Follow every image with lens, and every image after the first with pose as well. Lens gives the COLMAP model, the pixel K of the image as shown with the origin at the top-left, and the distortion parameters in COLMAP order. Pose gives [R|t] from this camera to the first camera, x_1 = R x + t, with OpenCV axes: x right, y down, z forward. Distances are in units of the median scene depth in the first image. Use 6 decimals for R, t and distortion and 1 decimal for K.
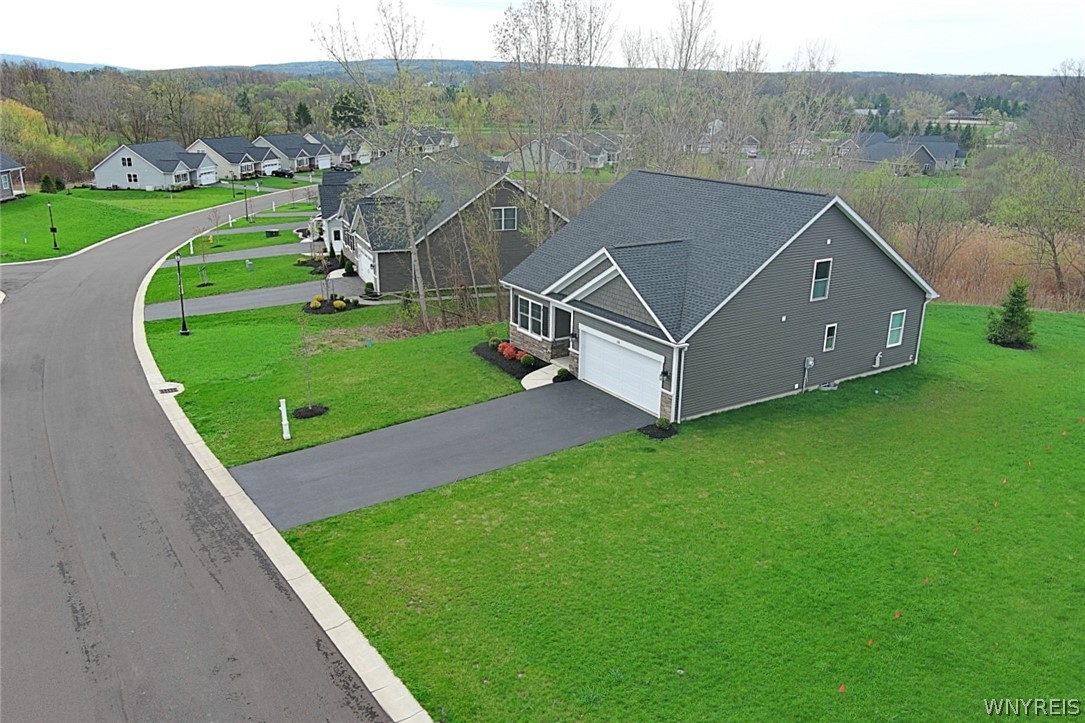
lens RADIAL K [[841.9, 0, 542.5], [0, 841.9, 361.5], [0, 0, 1]] dist [0.002411, 0.007071]
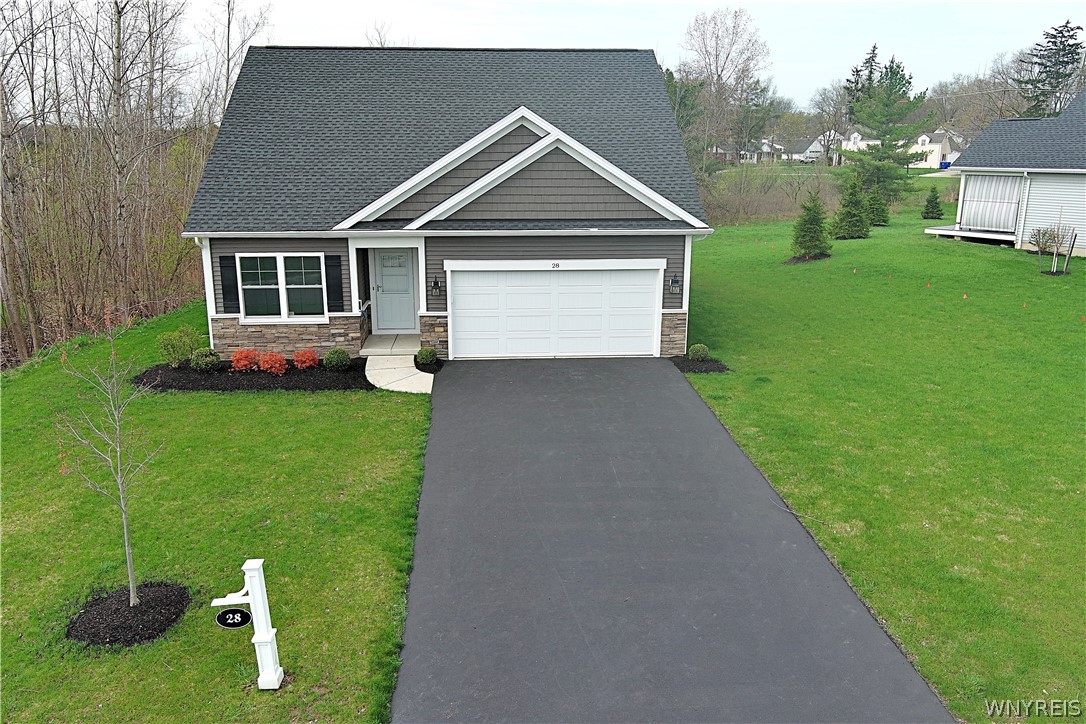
lens RADIAL K [[858.8, 0, 543.0], [0, 858.8, 362.0], [0, 0, 1]] dist [0.007978, 0.000543]
pose [[0.478098, -0.229807, 0.847709, -0.418265], [0.272540, 0.956338, 0.105545, -0.022034], [-0.834951, 0.180573, 0.519855, 0.629039]]
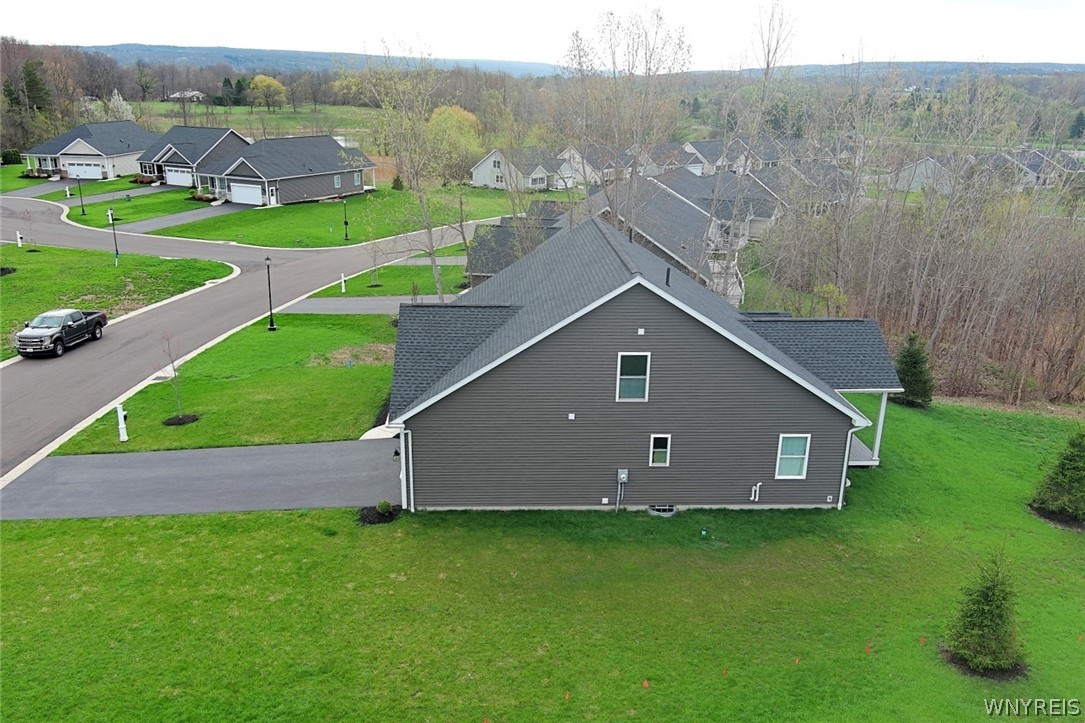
lens RADIAL K [[846.2, 0, 542.5], [0, 846.2, 361.5], [0, 0, 1]] dist [0.019822, -0.002804]
pose [[0.867271, 0.154919, -0.473119, 0.581587], [-0.158089, 0.986862, 0.033348, -0.114663], [0.472069, 0.045873, 0.880367, 0.232112]]
